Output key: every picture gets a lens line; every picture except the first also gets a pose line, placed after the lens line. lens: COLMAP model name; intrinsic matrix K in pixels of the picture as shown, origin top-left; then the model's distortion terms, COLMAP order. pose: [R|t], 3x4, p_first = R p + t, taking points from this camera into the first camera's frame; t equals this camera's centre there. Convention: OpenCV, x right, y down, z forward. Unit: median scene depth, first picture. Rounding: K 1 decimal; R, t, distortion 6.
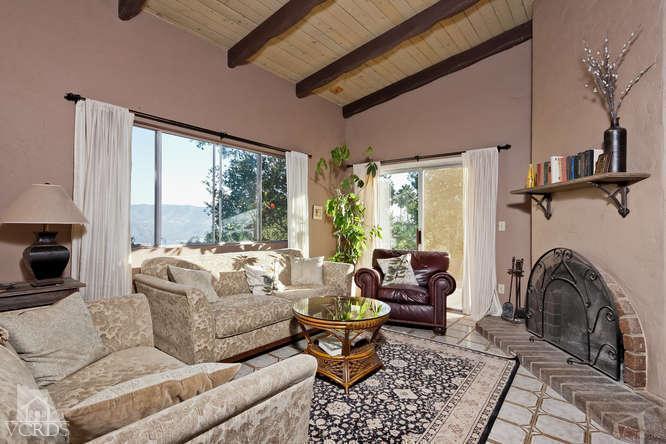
lens RADIAL K [[322.5, 0, 332.7], [0, 322.5, 224.4], [0, 0, 1]] dist [0.001174, 0.000519]
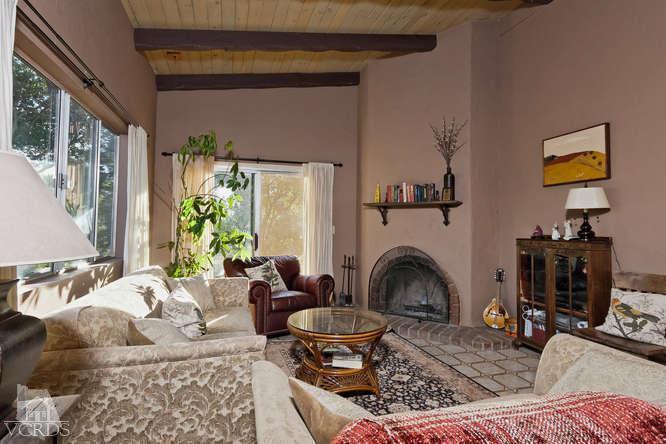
lens RADIAL K [[346.4, 0, 331.9], [0, 346.4, 220.1], [0, 0, 1]] dist [0.002133, 0.000042]
pose [[0.576546, 0.000729, 0.817065, -0.948222], [-0.001481, 0.999999, 0.000153, -0.055613], [-0.817064, -0.001298, 0.576546, 0.460282]]
